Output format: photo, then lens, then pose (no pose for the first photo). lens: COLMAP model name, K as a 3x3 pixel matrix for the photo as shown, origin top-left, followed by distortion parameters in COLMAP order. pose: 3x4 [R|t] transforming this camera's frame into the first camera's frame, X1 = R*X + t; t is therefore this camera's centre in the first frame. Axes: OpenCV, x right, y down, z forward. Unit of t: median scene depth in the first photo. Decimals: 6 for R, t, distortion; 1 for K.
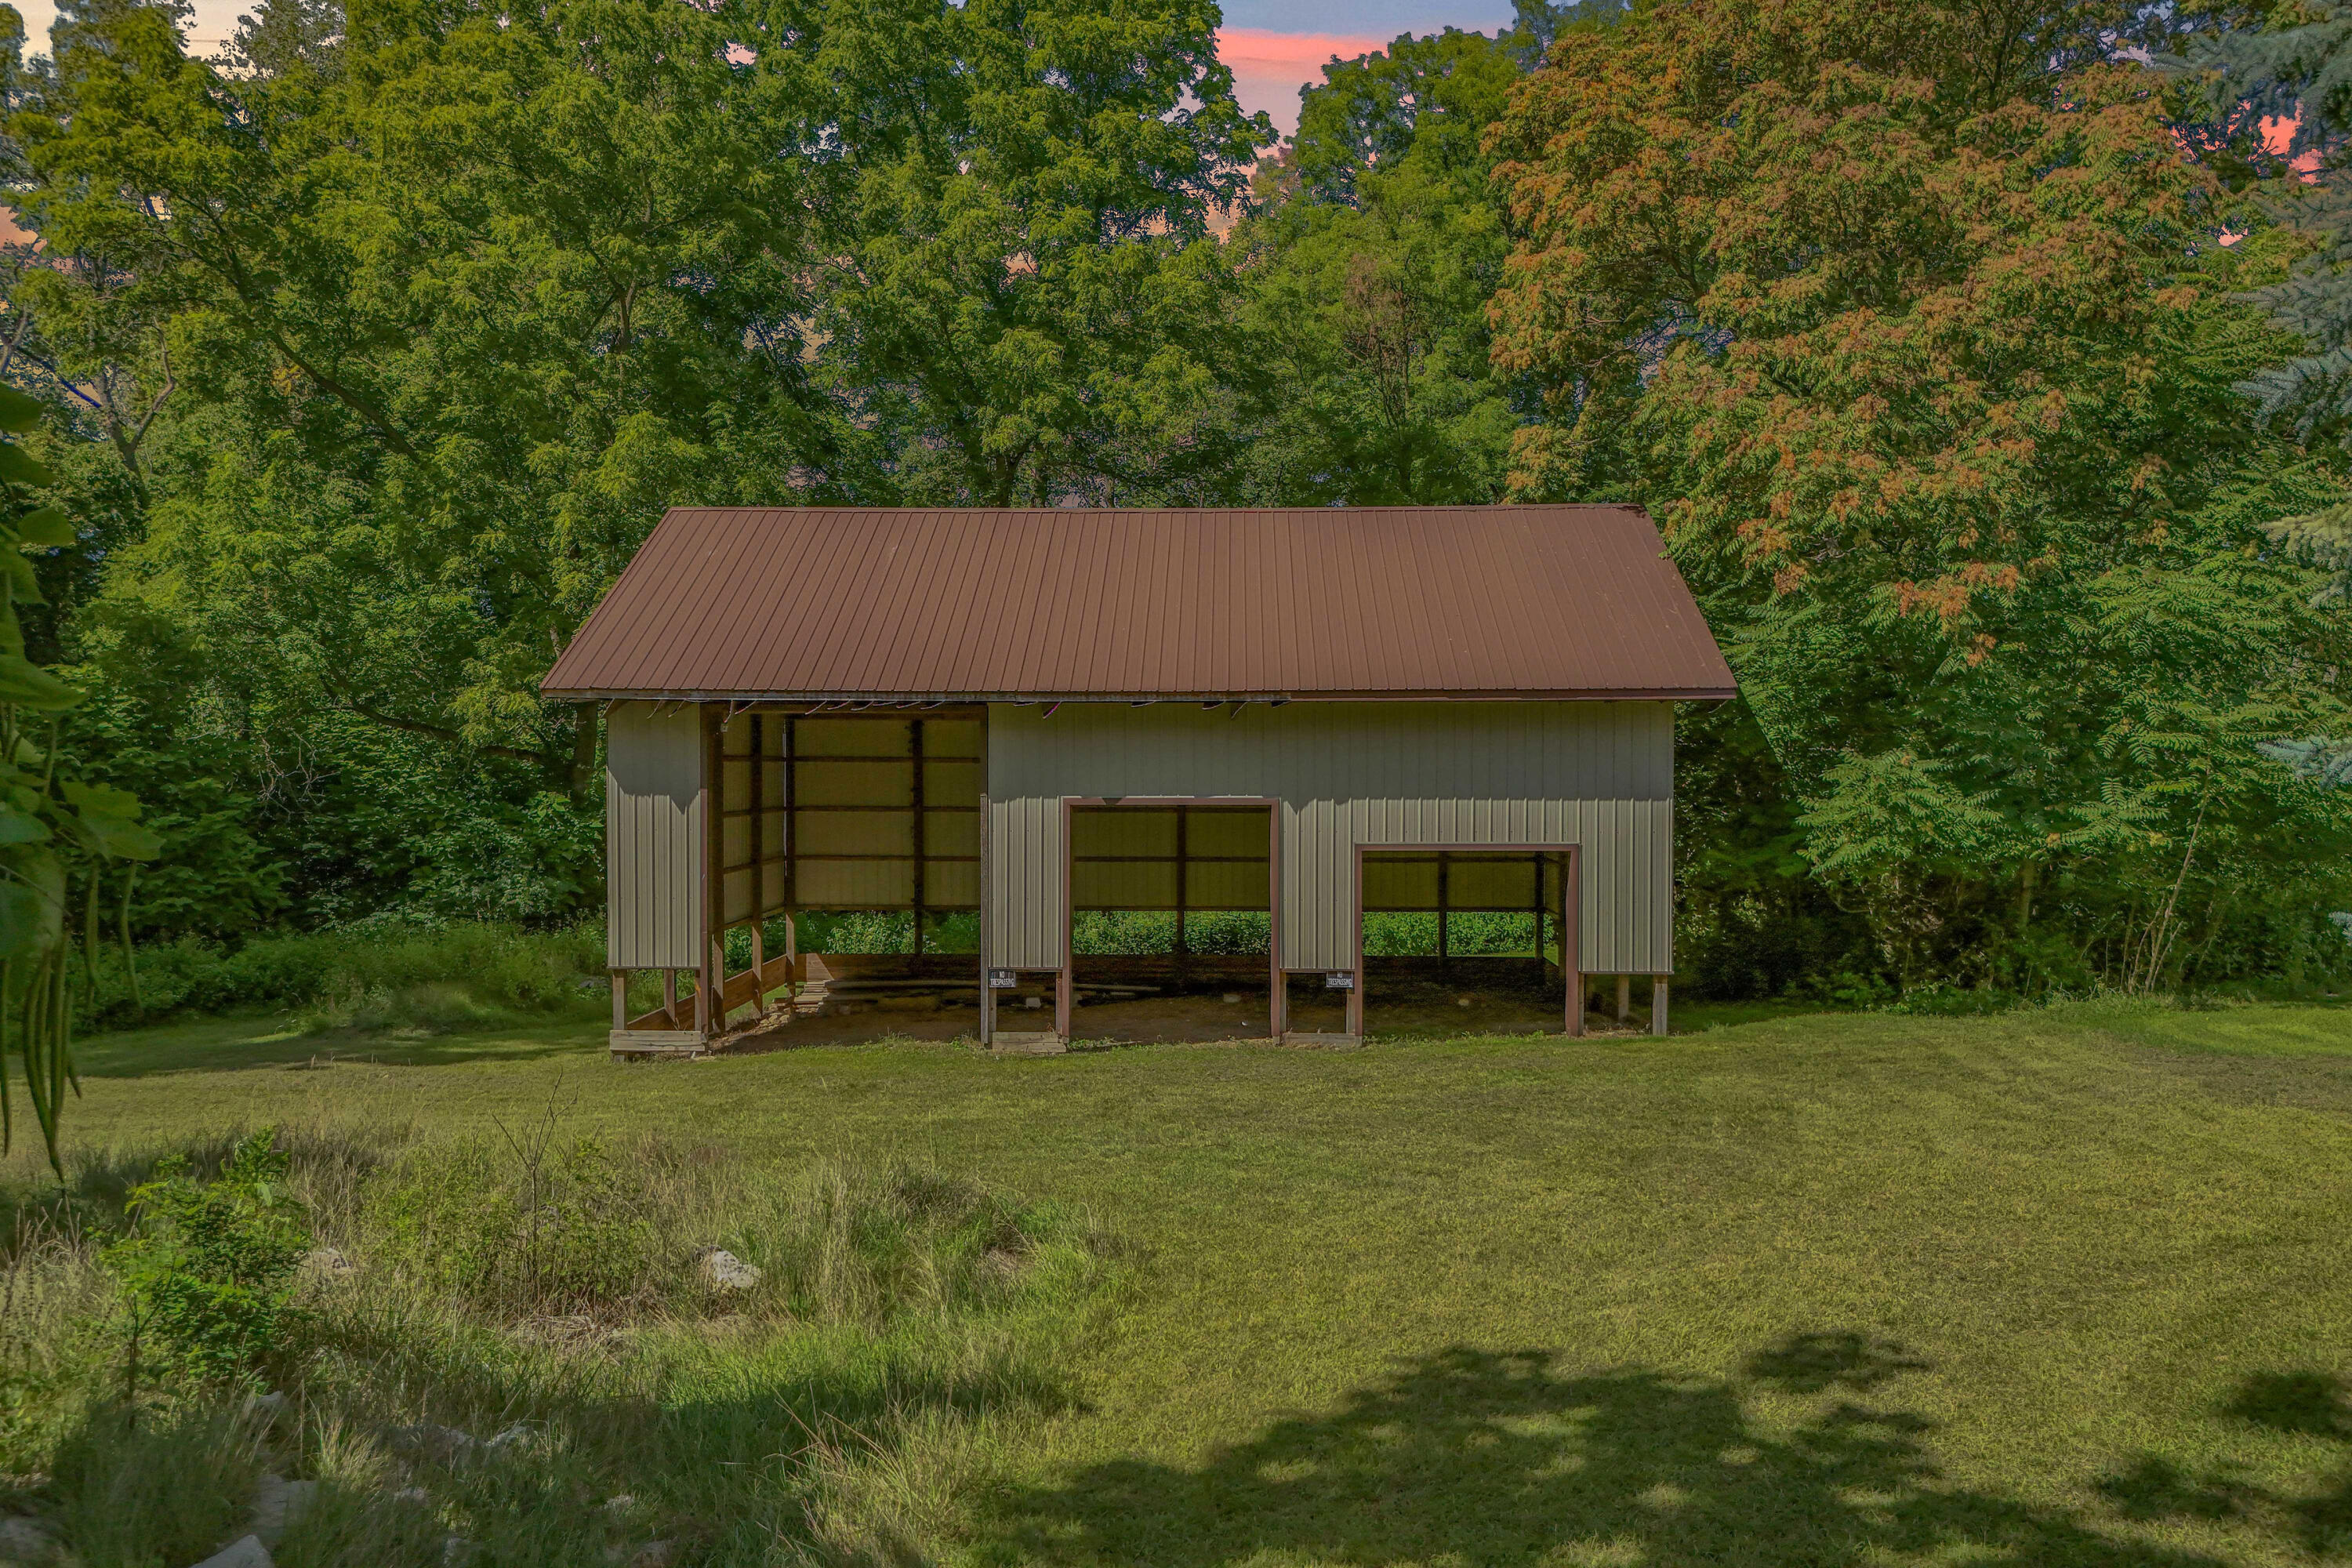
lens RADIAL K [[1754.0, 0, 1184.3], [0, 1754.0, 779.1], [0, 0, 1]] dist [0.055696, -0.042375]
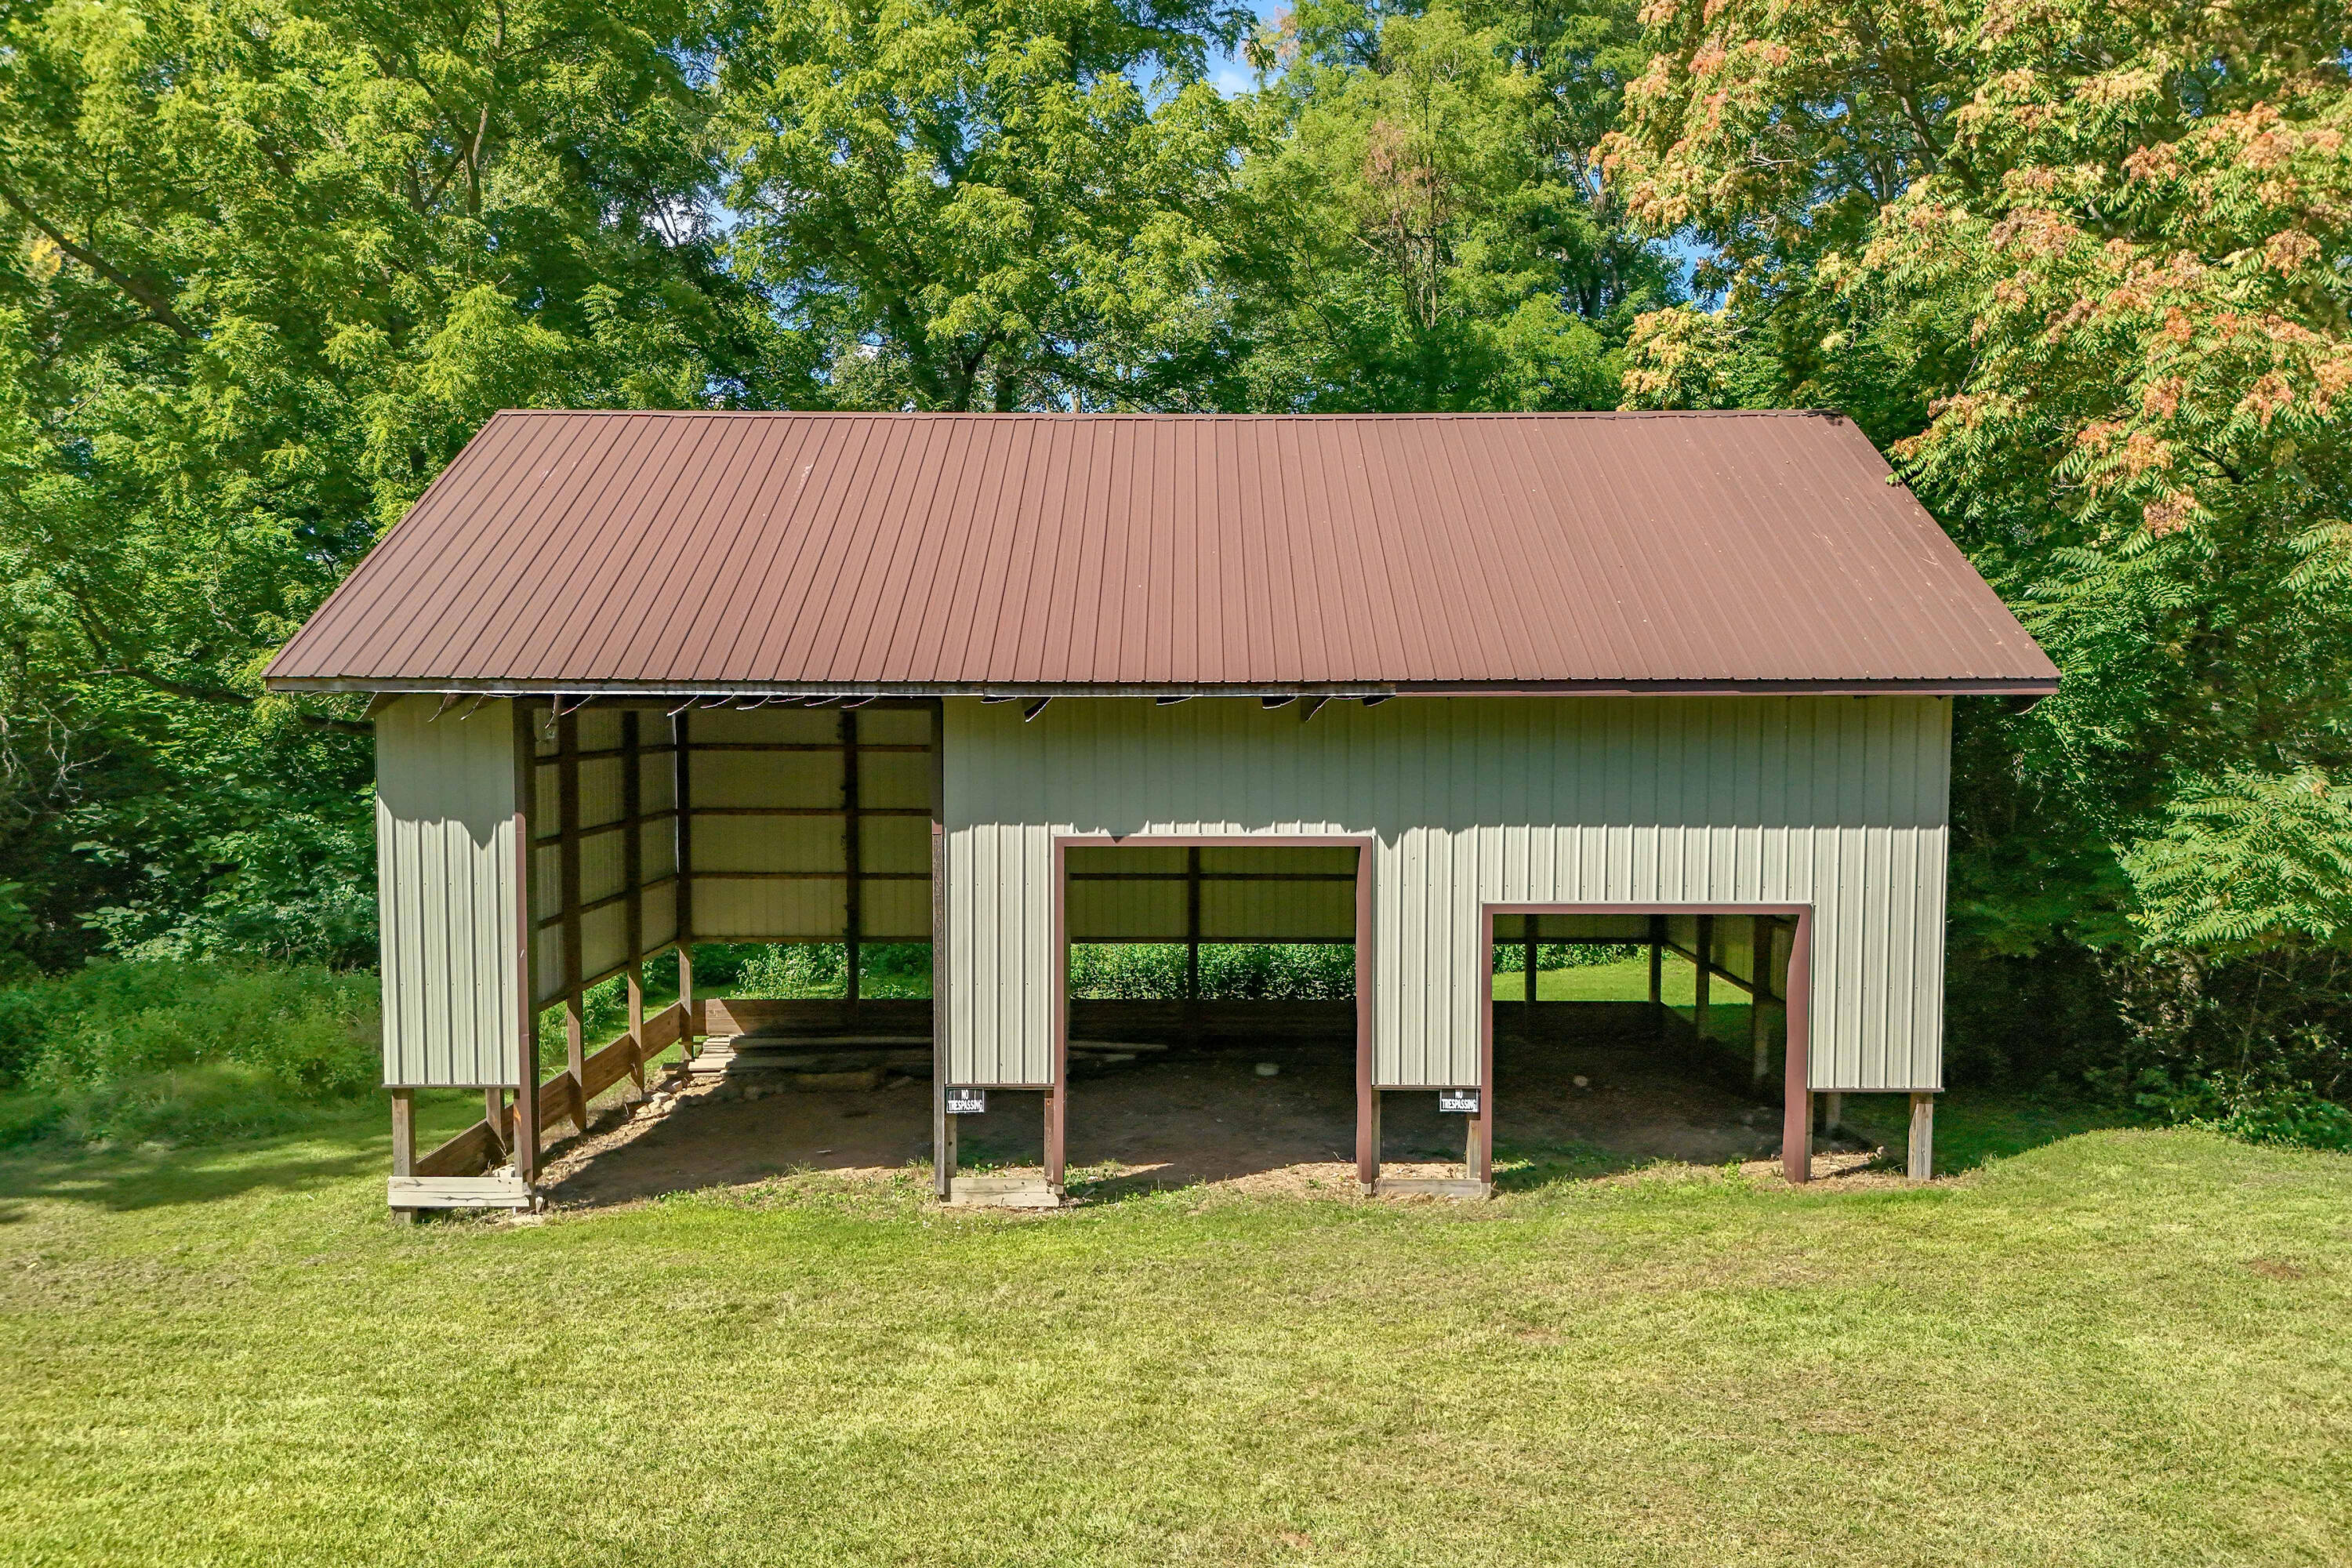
lens RADIAL K [[1754.0, 0, 1177.6], [0, 1754.0, 795.4], [0, 0, 1]] dist [0.055696, -0.042375]
pose [[0.999737, -0.000438, 0.022915, -0.026457], [-0.000648, 0.998877, 0.047367, -0.026886], [-0.022910, -0.047369, 0.998615, 0.230395]]
